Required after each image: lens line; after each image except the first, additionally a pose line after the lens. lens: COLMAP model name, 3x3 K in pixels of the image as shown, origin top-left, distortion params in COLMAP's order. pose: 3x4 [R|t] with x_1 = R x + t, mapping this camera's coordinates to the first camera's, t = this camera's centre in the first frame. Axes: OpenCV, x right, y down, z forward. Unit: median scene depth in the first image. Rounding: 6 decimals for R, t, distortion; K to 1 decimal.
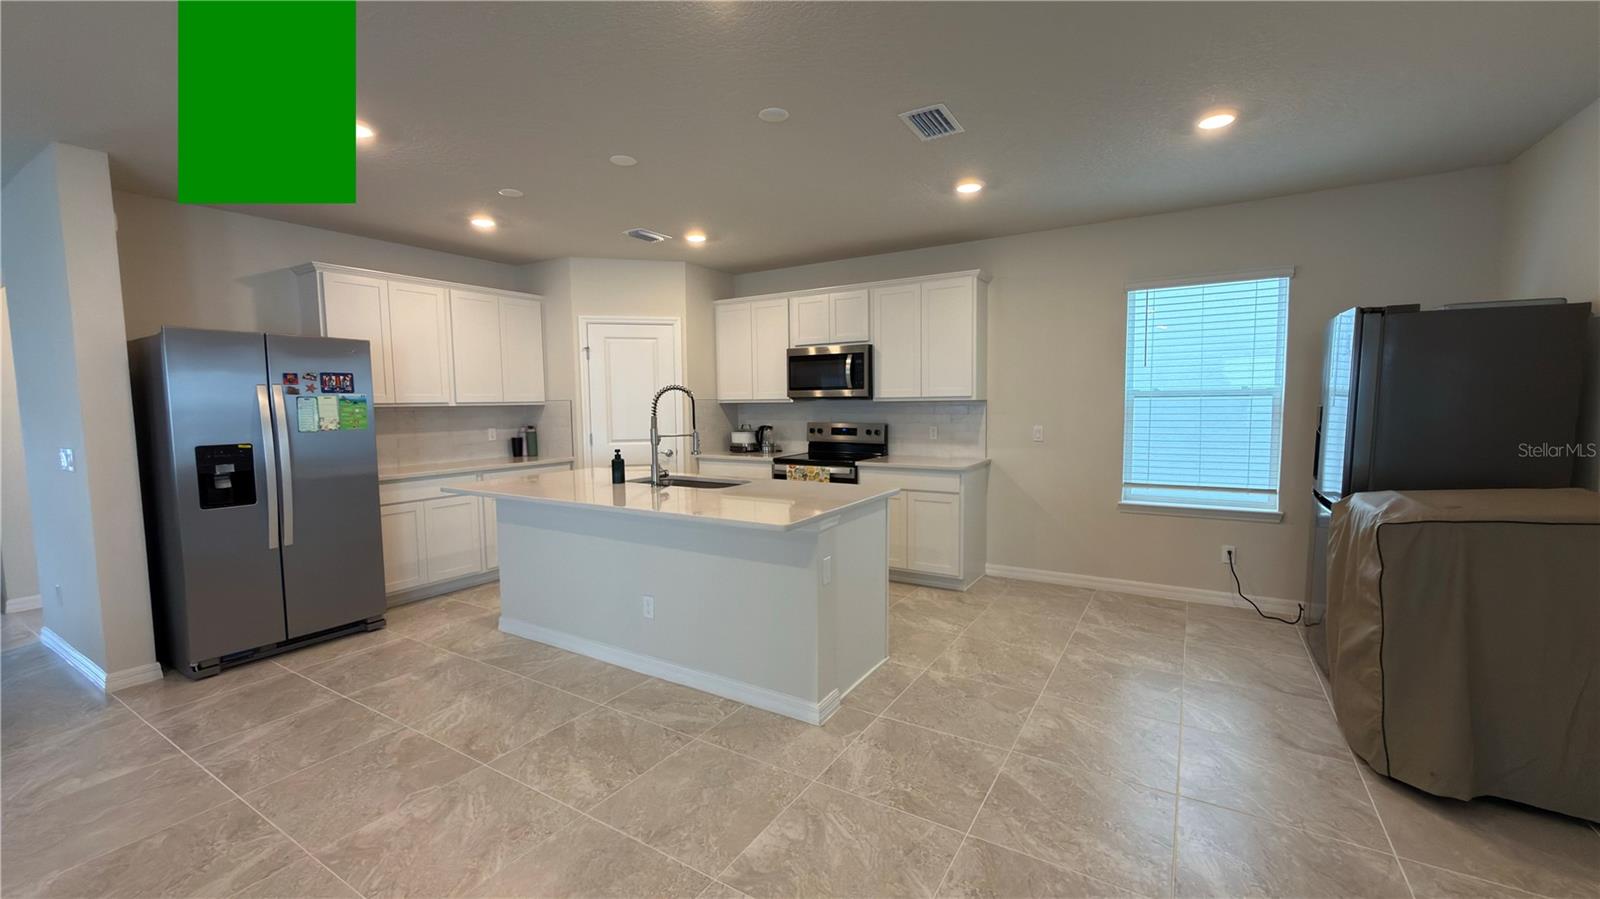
lens RADIAL K [[643.5, 0, 795.0], [0, 643.5, 456.0], [0, 0, 1]] dist [0.000295, 0.000230]
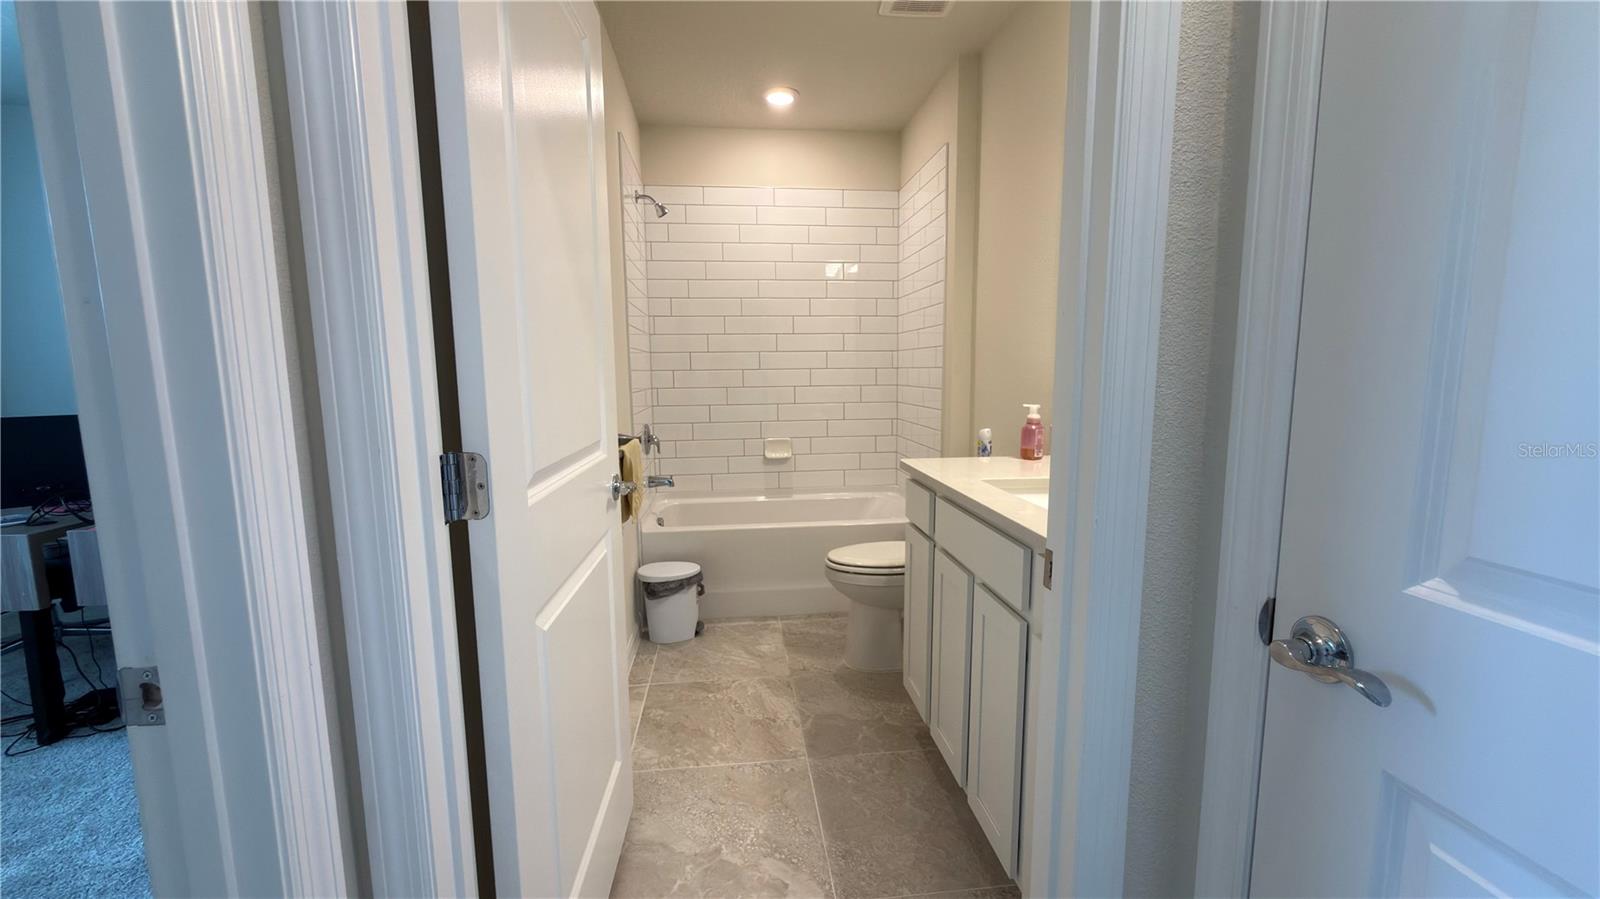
lens RADIAL K [[643.5, 0, 798.5], [0, 643.5, 454.2], [0, 0, 1]] dist [0.000295, 0.000230]
pose [[-0.788504, 0.084294, -0.609225, 0.484410], [-0.043564, 0.980420, 0.192038, -0.062986], [0.613484, 0.177963, -0.769393, 1.310068]]
